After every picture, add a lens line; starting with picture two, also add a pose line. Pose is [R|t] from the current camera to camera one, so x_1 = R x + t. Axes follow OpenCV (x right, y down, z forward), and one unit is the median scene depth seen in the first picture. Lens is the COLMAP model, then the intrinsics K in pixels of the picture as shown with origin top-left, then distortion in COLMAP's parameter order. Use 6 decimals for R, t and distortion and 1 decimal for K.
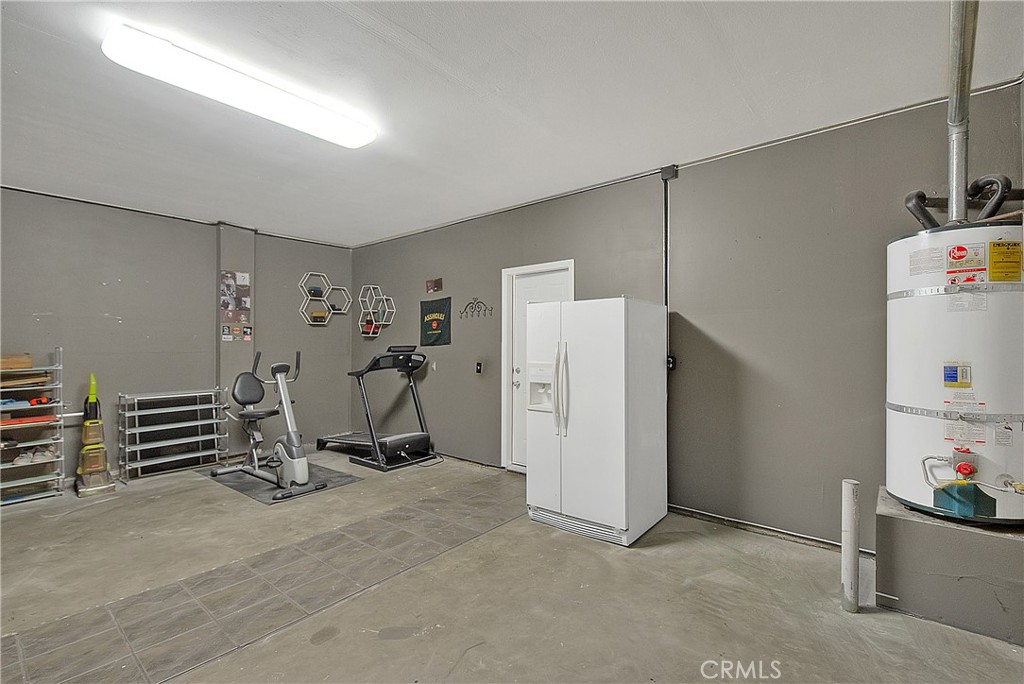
lens RADIAL K [[444.8, 0, 512.0], [0, 444.8, 342.0], [0, 0, 1]] dist [0.002255, 0.000560]
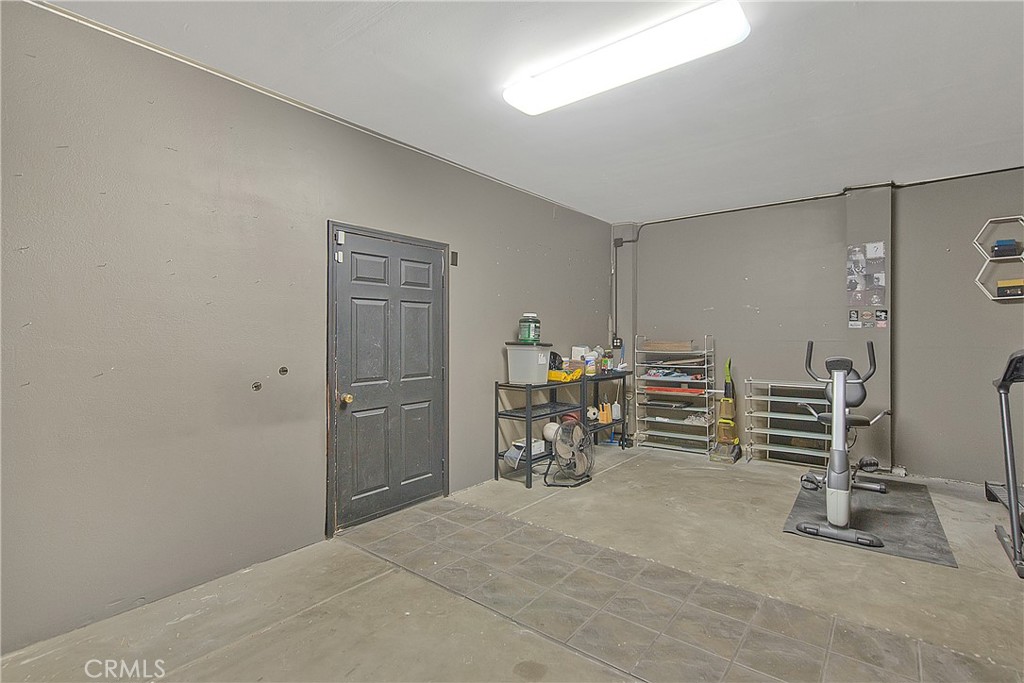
lens RADIAL K [[444.8, 0, 512.0], [0, 444.8, 341.5], [0, 0, 1]] dist [0.002255, 0.000560]
pose [[0.093394, 0.015537, -0.995508, 0.193530], [0.008555, 0.999829, 0.016407, 0.004333], [0.995592, -0.010049, 0.093245, 0.410640]]
